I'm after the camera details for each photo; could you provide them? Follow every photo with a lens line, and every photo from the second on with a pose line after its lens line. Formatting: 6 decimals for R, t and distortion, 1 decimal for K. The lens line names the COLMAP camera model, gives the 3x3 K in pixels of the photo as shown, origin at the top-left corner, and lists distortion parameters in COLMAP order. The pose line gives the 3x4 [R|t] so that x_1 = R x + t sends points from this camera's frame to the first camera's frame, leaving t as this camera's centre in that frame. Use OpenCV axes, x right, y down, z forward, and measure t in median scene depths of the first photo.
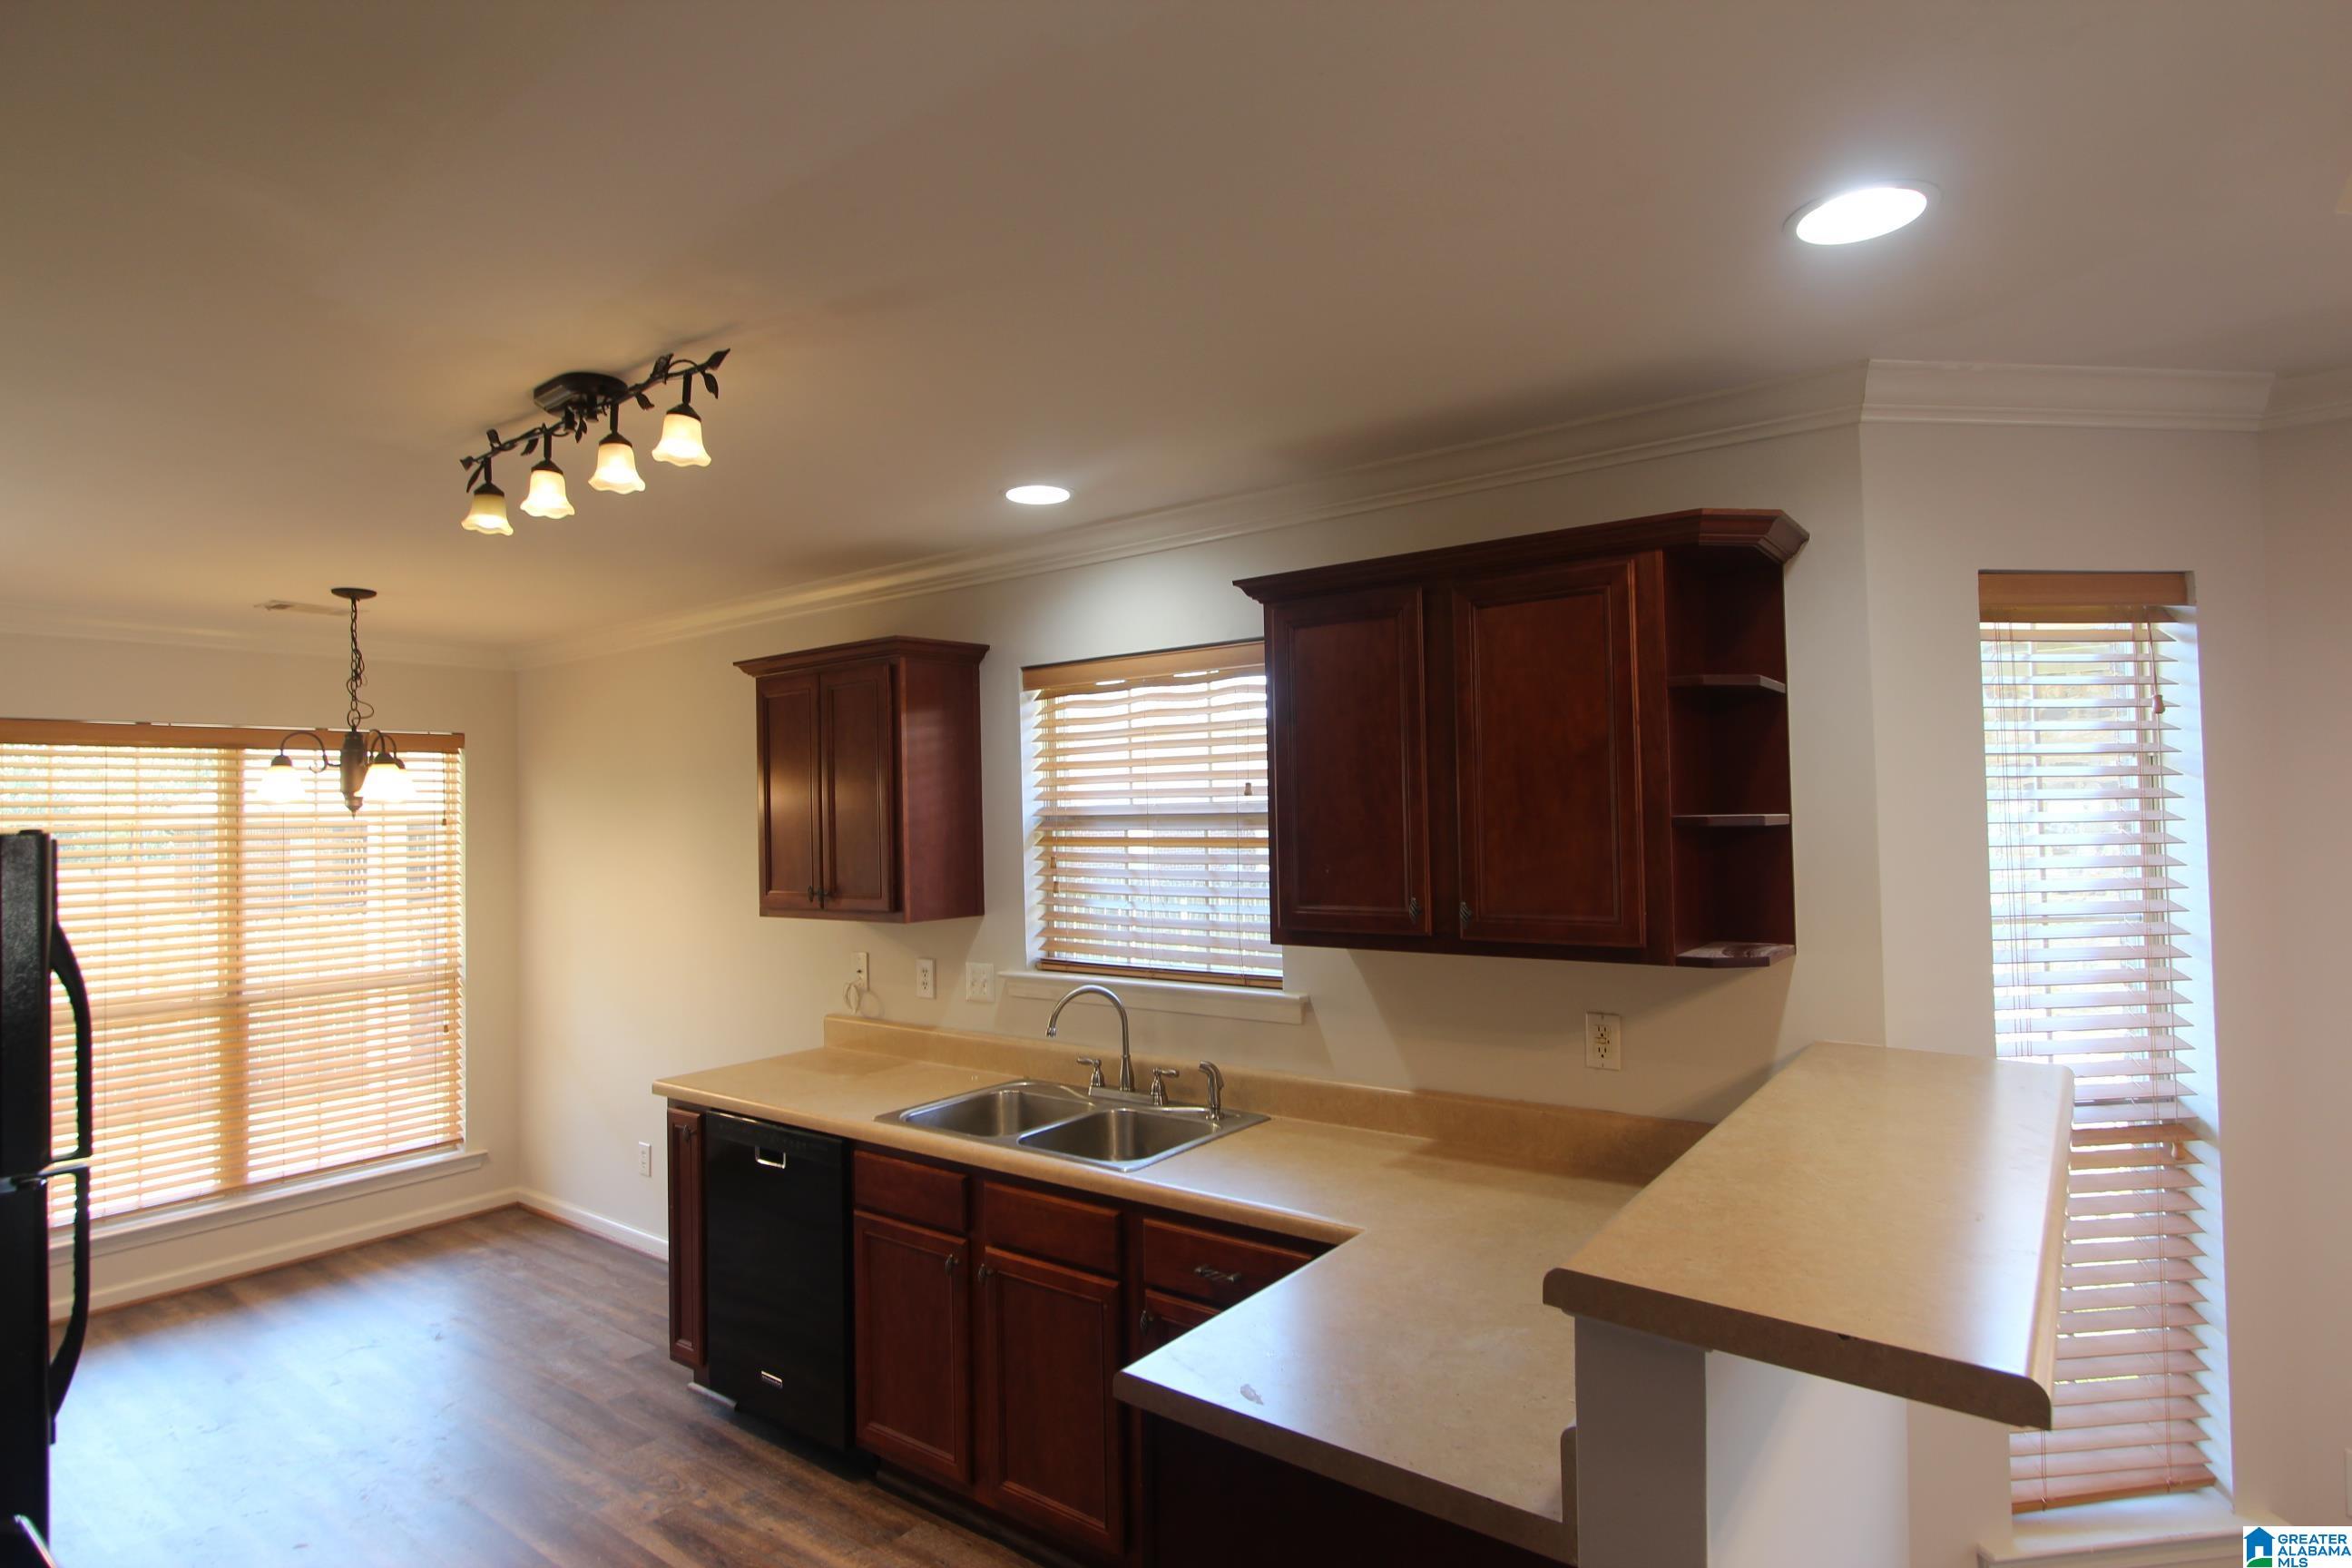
lens RADIAL K [[1227.2, 0, 1183.1], [0, 1227.2, 785.3], [0, 0, 1]] dist [-0.004079, -0.000987]
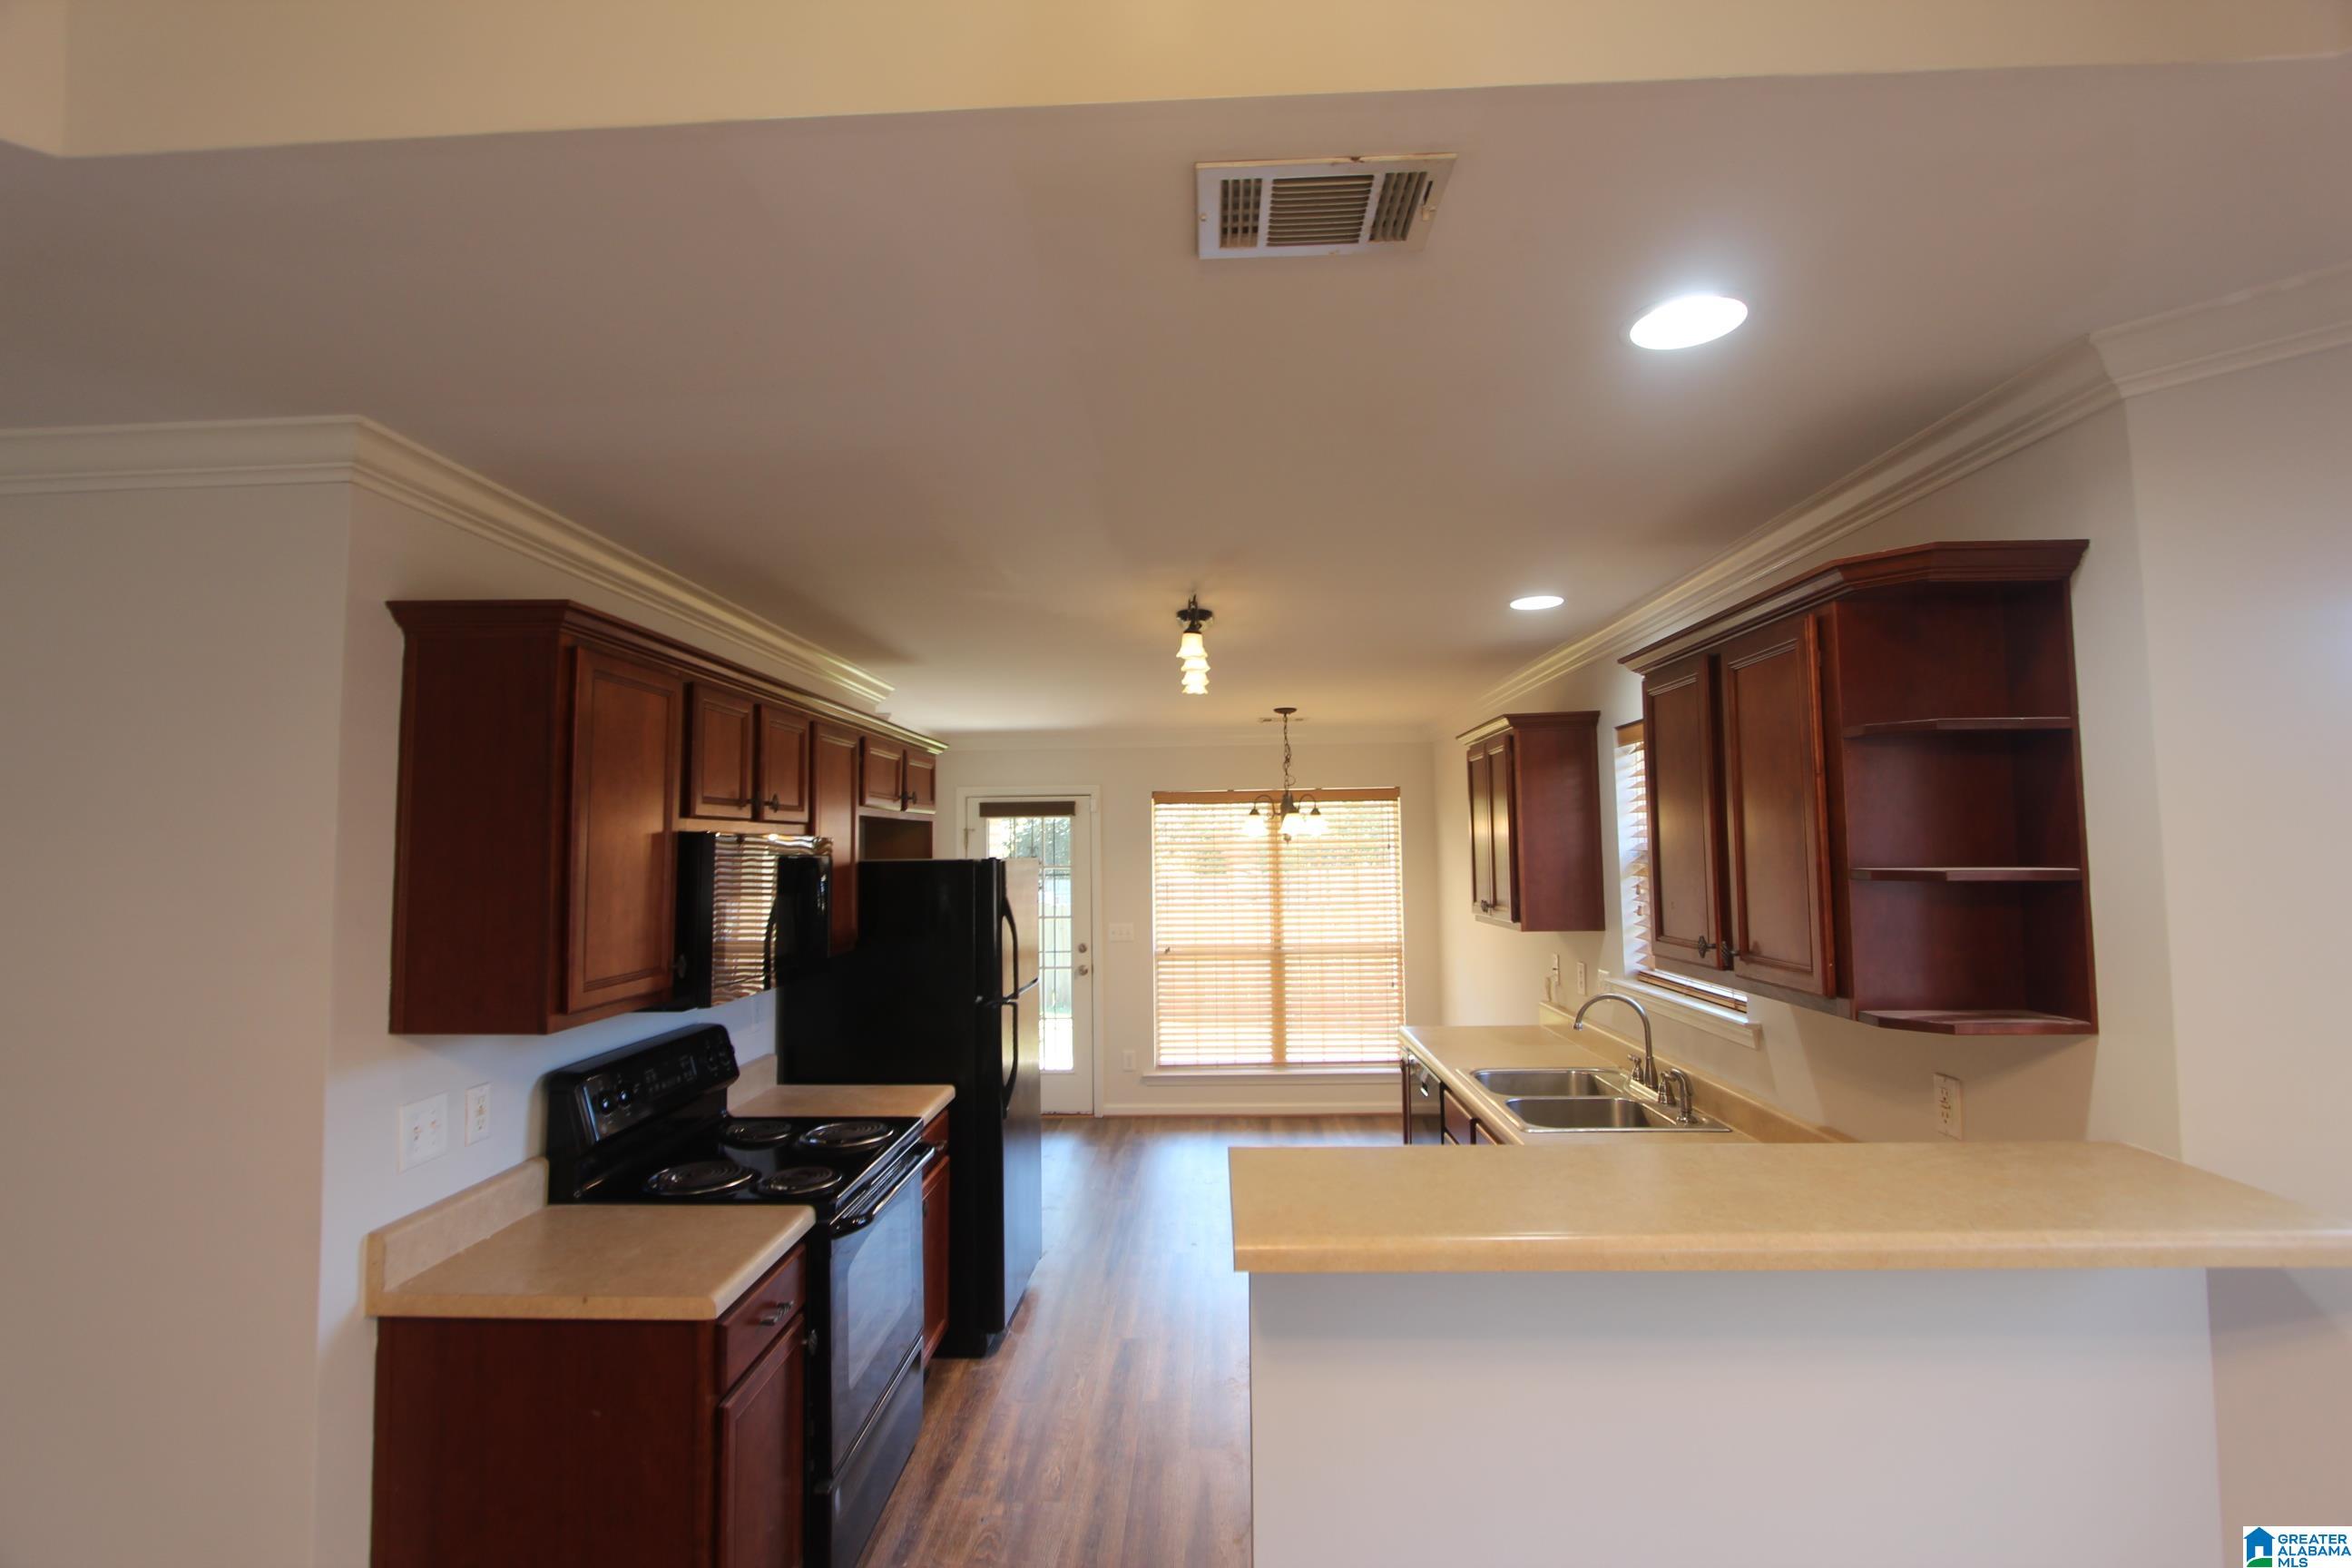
lens RADIAL K [[1079.4, 0, 1180.3], [0, 1079.4, 779.8], [0, 0, 1]] dist [-0.010372, 0.000267]
pose [[0.577575, -0.040027, -0.815356, 0.429891], [0.021009, 0.999195, -0.034169, -0.014978], [0.816067, 0.002606, 0.577951, 0.031849]]
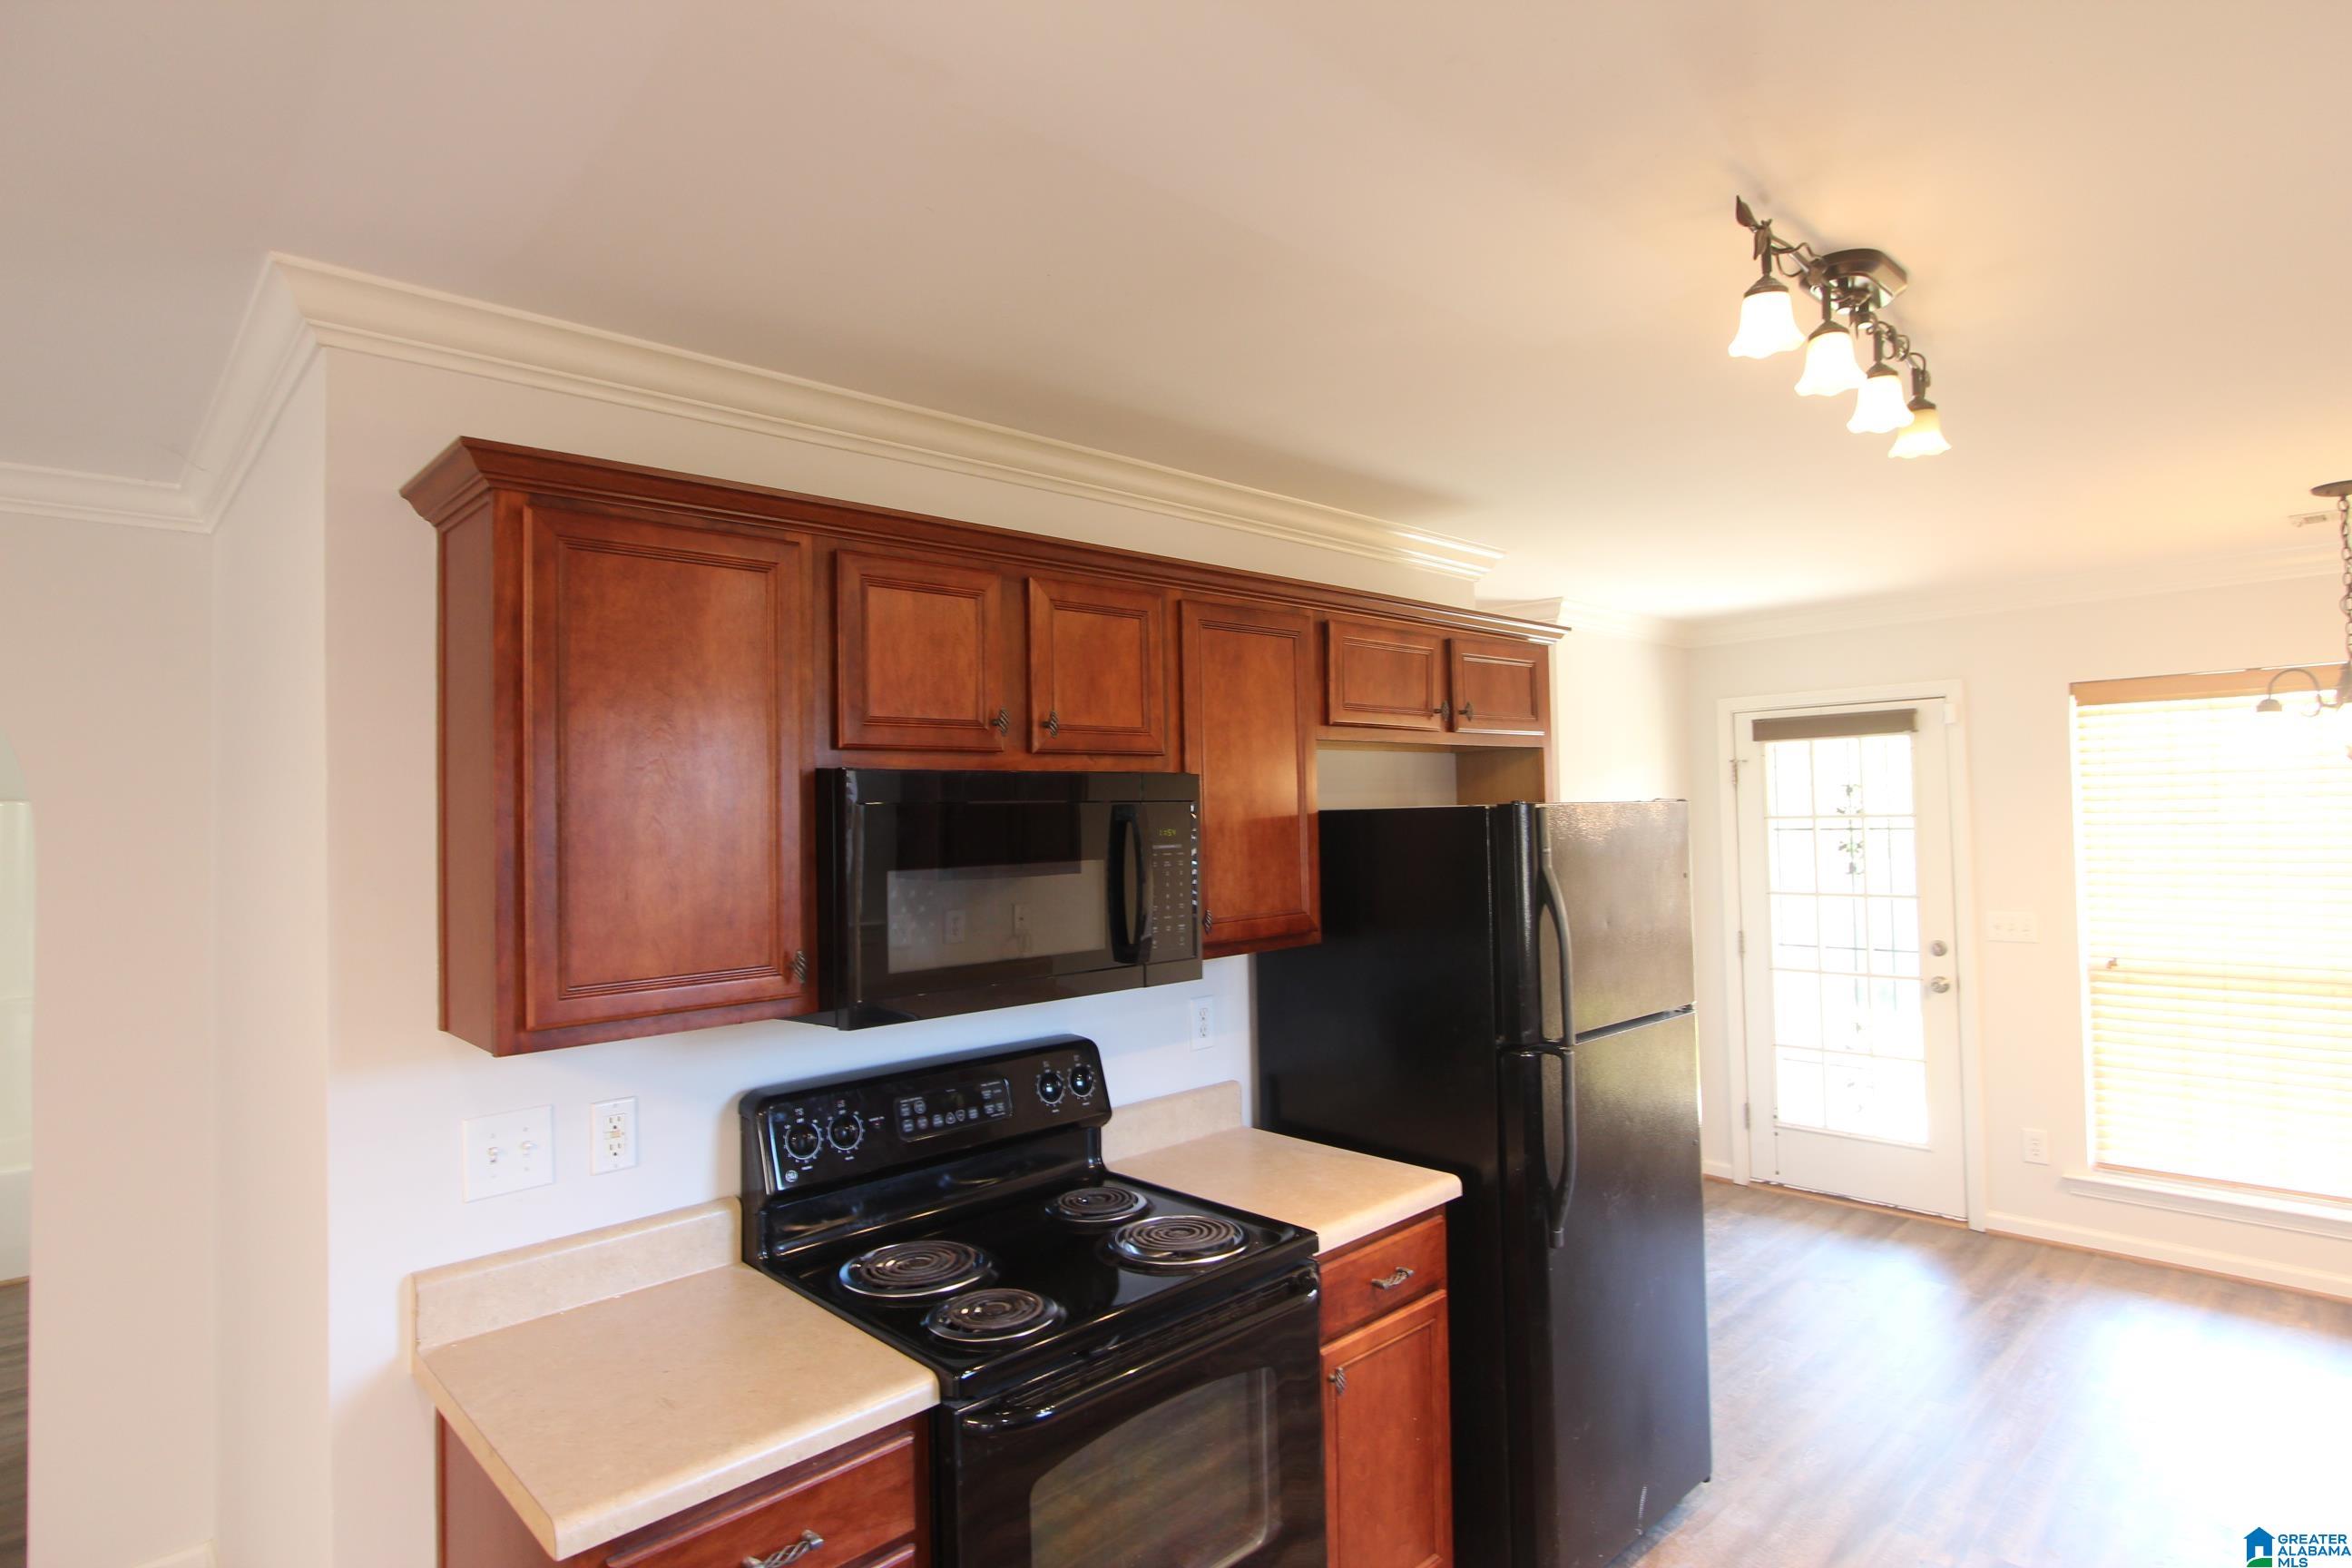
lens RADIAL K [[1227.2, 0, 1175.3], [0, 1227.2, 776.6], [0, 0, 1]] dist [-0.004079, -0.000987]
pose [[-0.155791, -0.006040, -0.987772, 0.220602], [0.049308, 0.998687, -0.013884, 0.003489], [0.986559, -0.050868, -0.155289, 0.358529]]
